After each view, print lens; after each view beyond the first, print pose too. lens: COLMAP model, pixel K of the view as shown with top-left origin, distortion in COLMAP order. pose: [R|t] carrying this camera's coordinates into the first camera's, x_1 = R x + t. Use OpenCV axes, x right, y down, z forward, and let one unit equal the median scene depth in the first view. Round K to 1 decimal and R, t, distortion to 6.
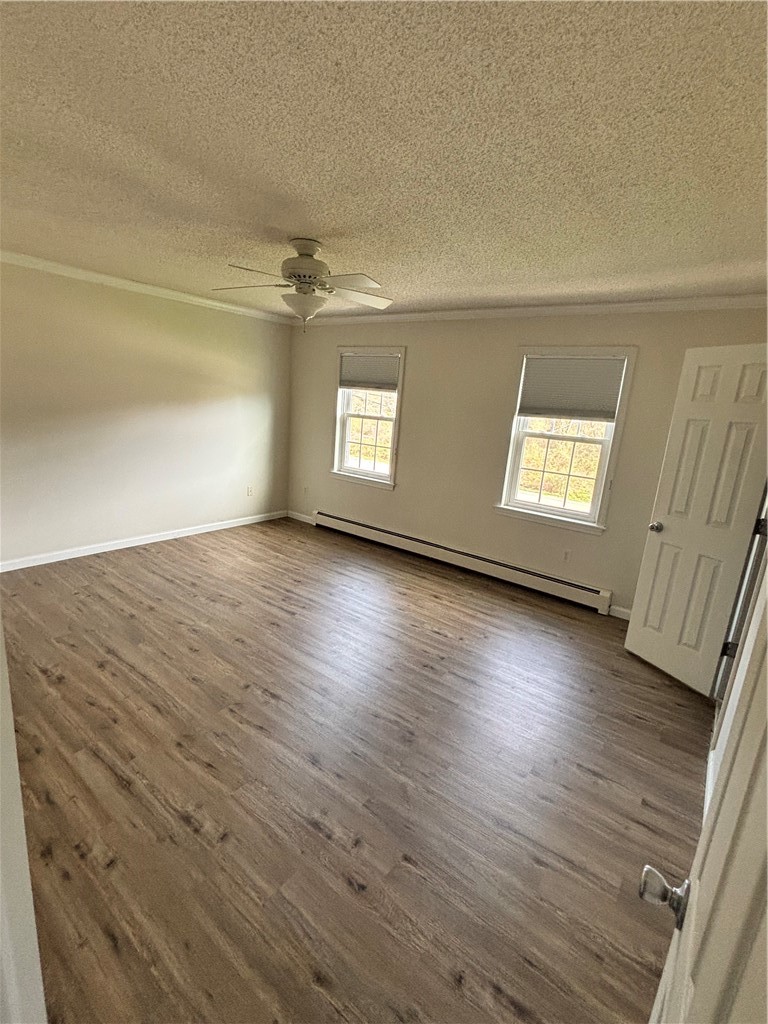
lens RADIAL K [[468.4, 0, 376.1], [0, 468.4, 515.1], [0, 0, 1]] dist [-0.001233, 0.000391]
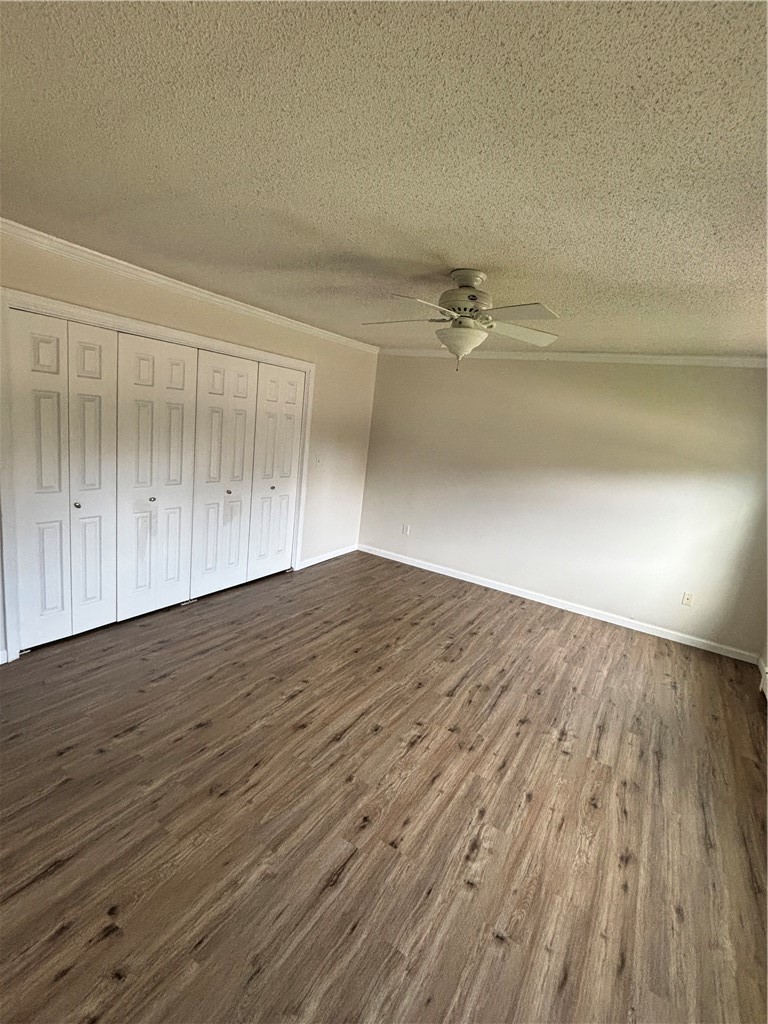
lens RADIAL K [[468.4, 0, 381.5], [0, 468.4, 509.1], [0, 0, 1]] dist [-0.001233, 0.000391]
pose [[0.116326, 0.133971, -0.984134, 0.529111], [-0.339742, 0.936456, 0.087323, -0.120489], [0.933297, 0.324194, 0.154450, 0.575222]]
